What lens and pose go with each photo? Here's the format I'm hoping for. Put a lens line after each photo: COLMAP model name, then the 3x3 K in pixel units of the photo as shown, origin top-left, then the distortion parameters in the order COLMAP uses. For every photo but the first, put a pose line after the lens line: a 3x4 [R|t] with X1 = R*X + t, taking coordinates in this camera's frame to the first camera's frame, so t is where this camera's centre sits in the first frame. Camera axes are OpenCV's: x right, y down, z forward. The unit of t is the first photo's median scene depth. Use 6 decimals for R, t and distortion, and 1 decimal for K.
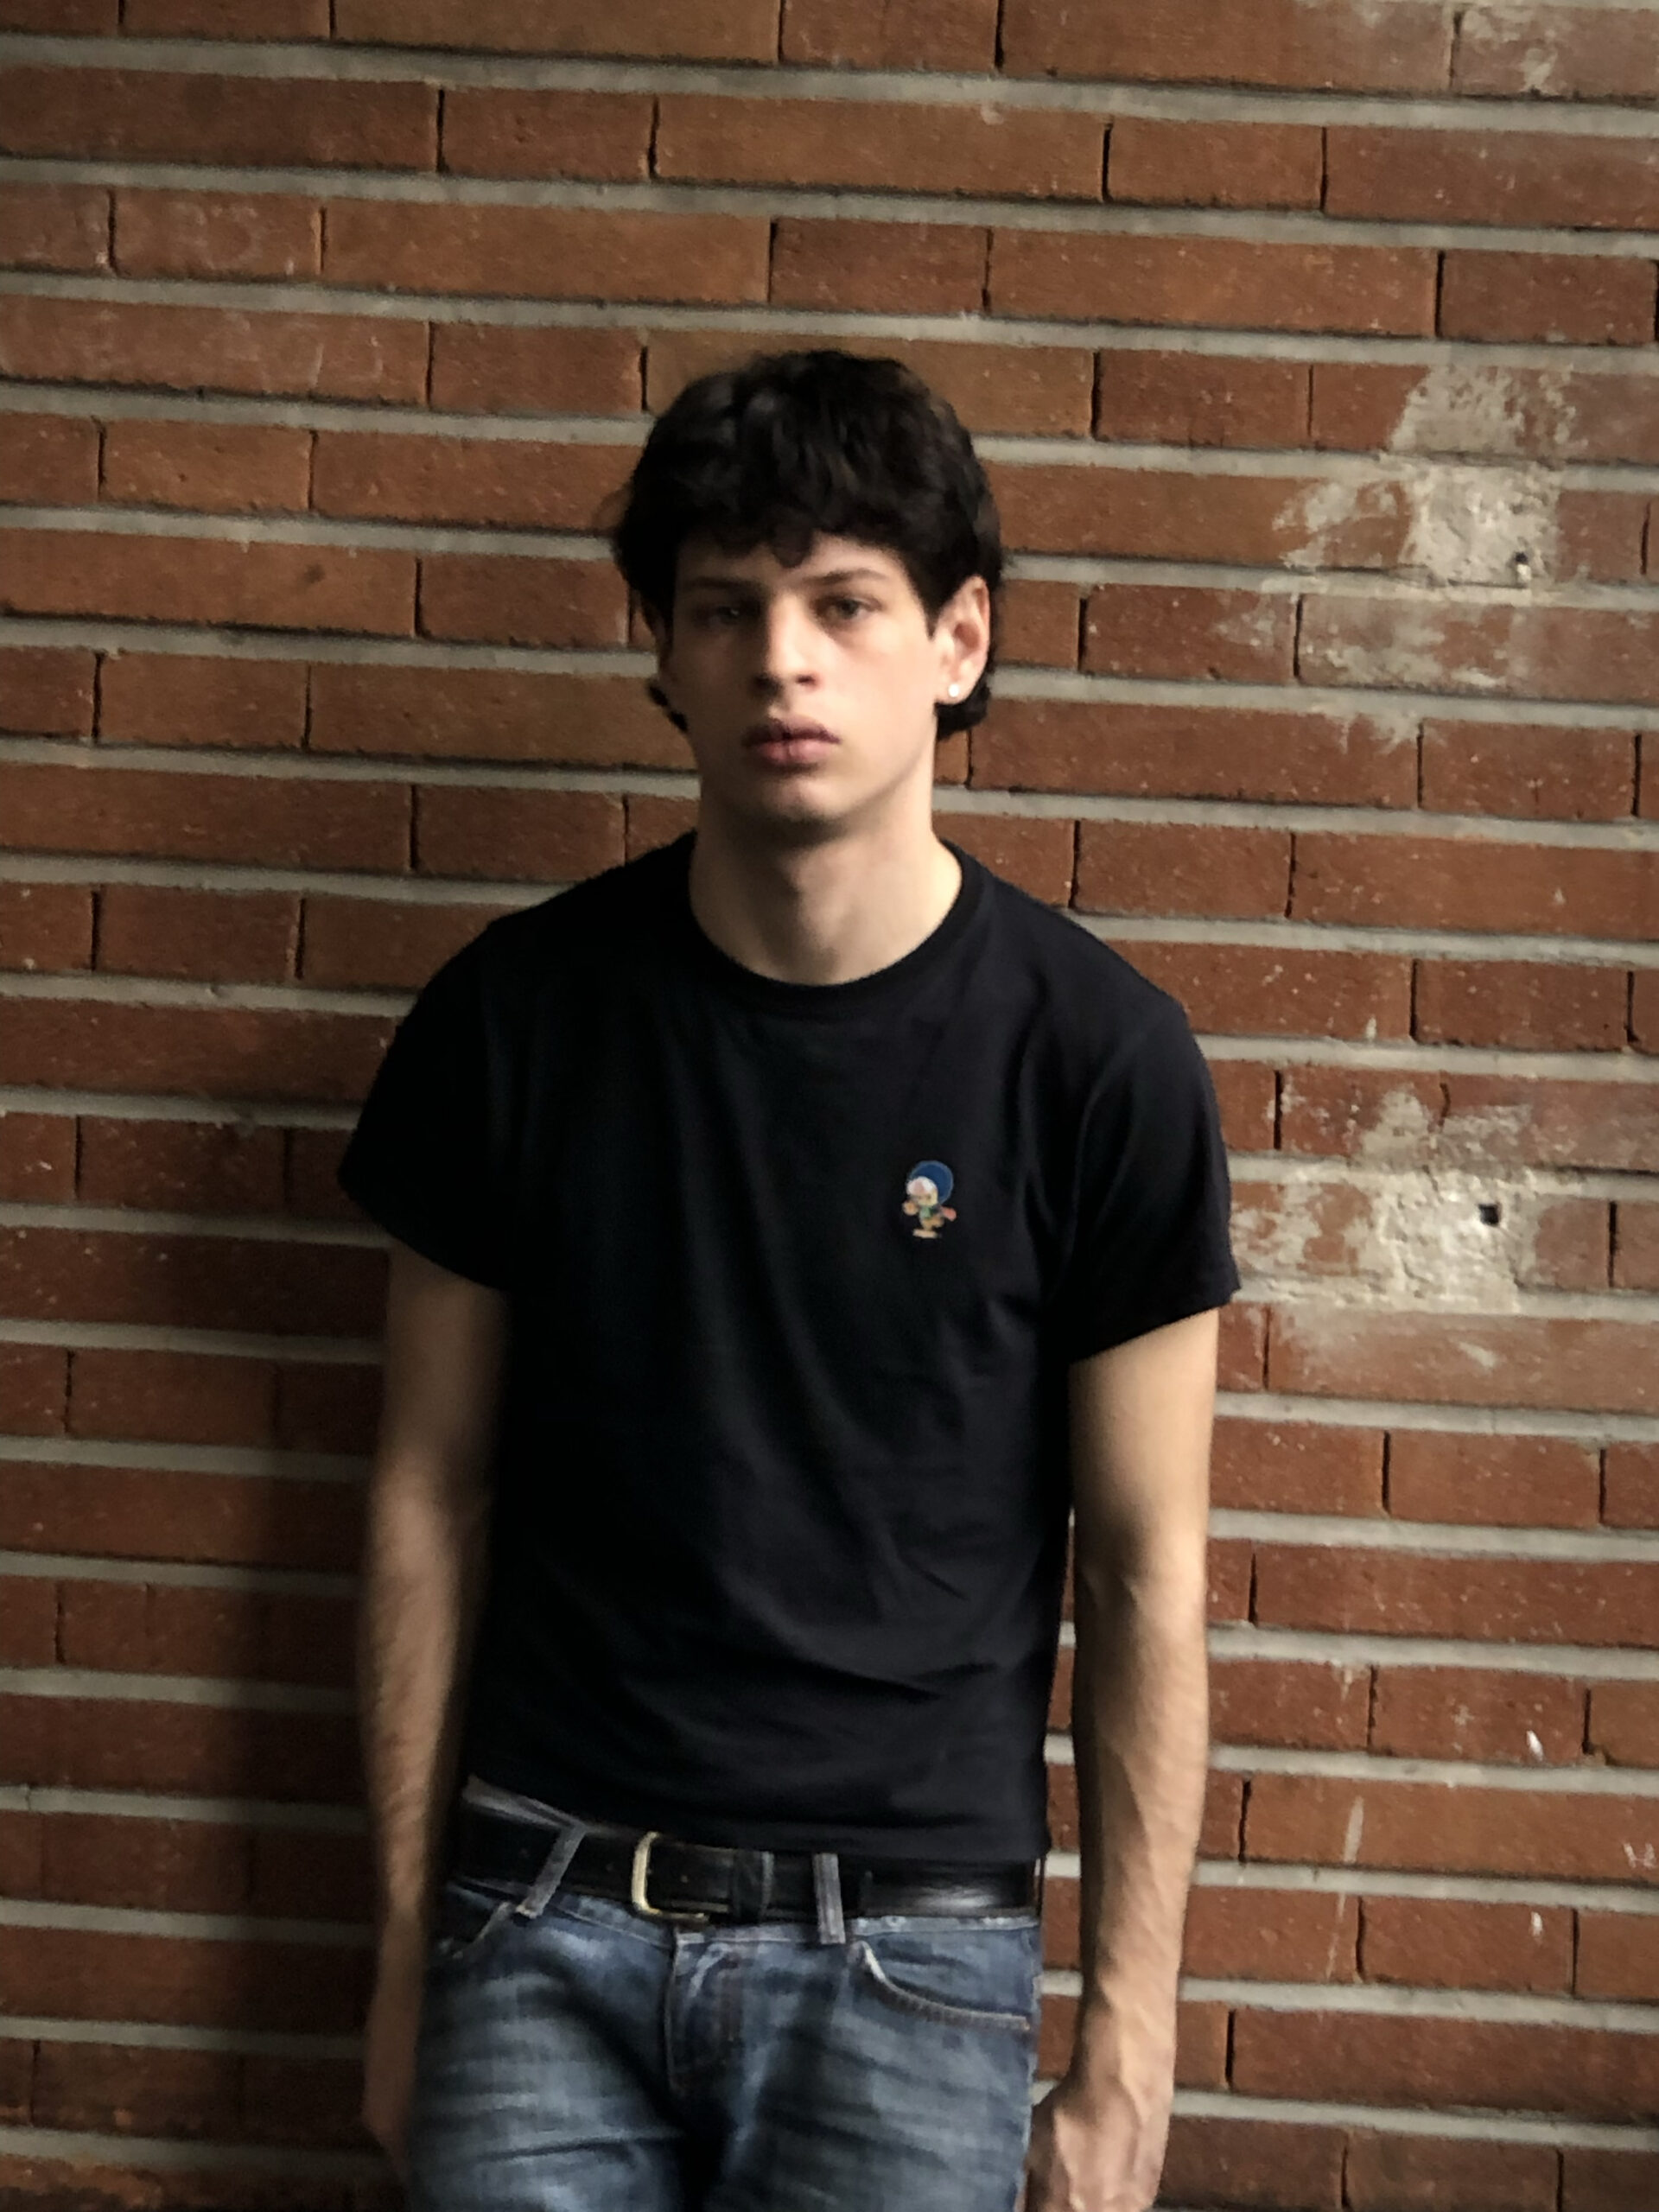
lens RADIAL K [[14002.0, 0, 831.5], [0, 14002.0, 1106.7], [0, 0, 1]] dist [-0.727011, 0.000000]
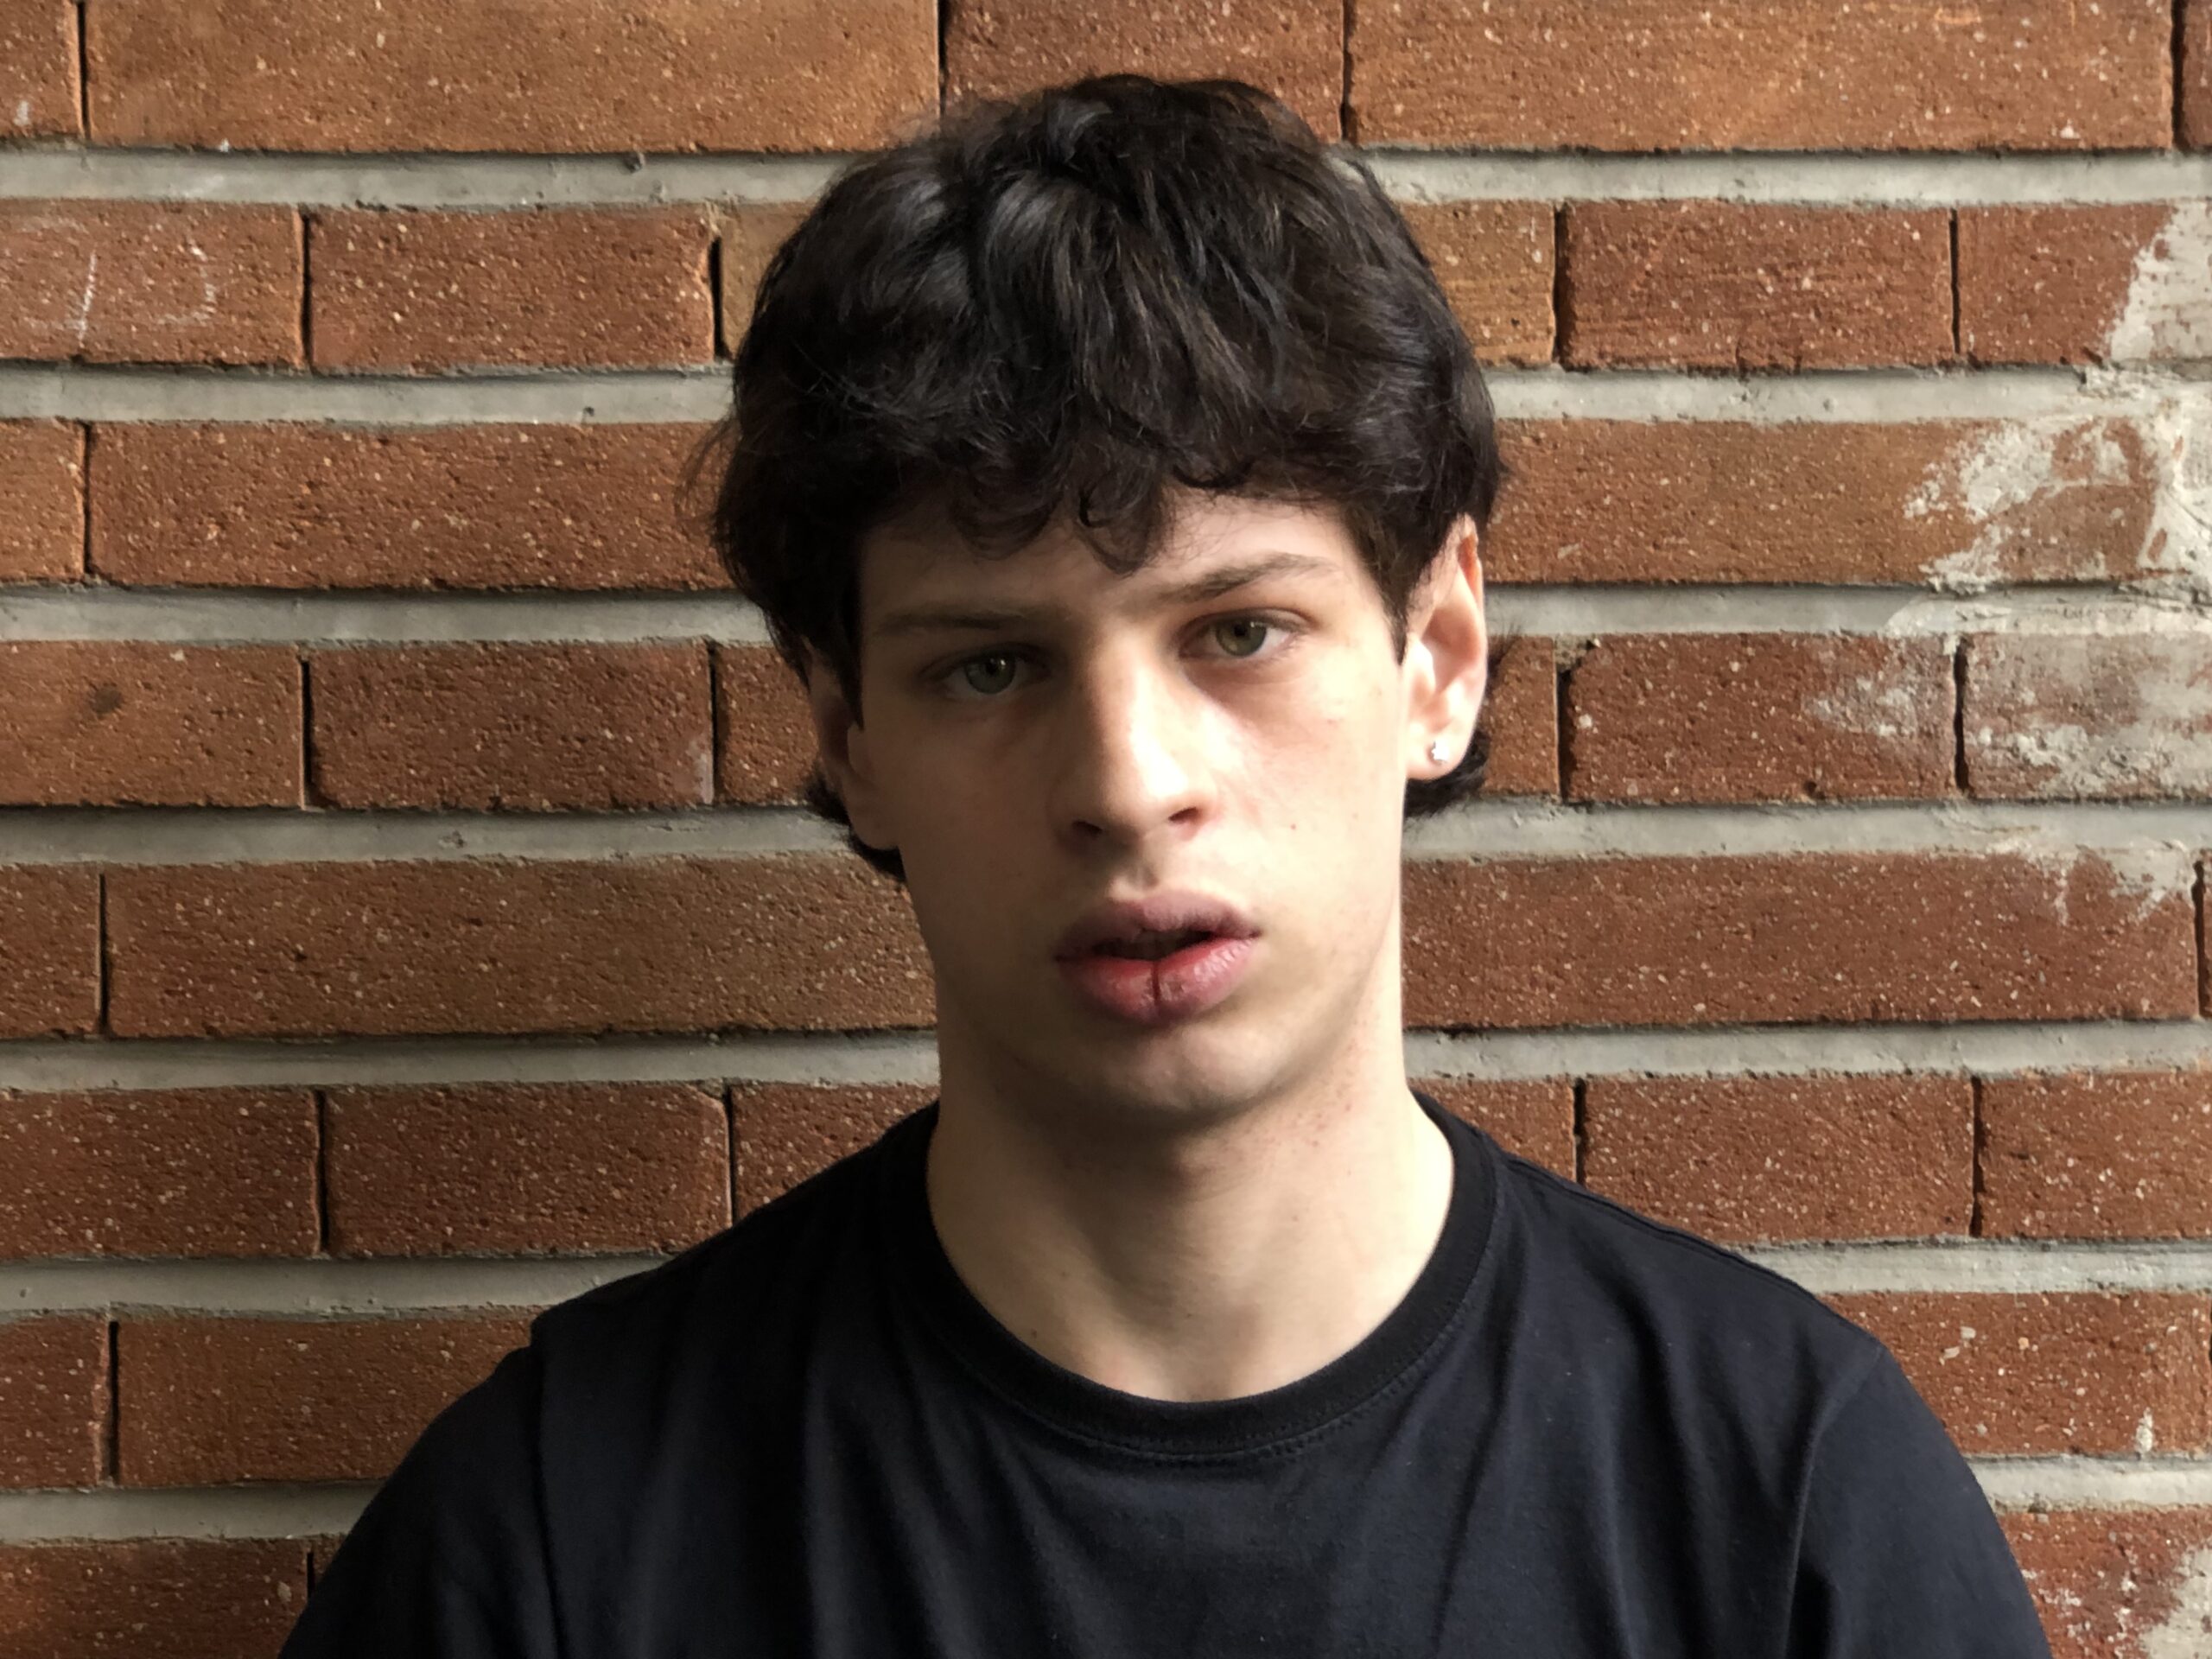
lens RADIAL K [[4667.4, 0, 1158.3], [0, 4667.4, 858.3], [0, 0, 1]] dist [0.086038, 0.000000]
pose [[0.989155, -0.055023, 0.136183, -0.022325], [0.064000, 0.995995, -0.062441, -0.018768], [-0.132202, 0.070480, 0.988714, 0.824866]]
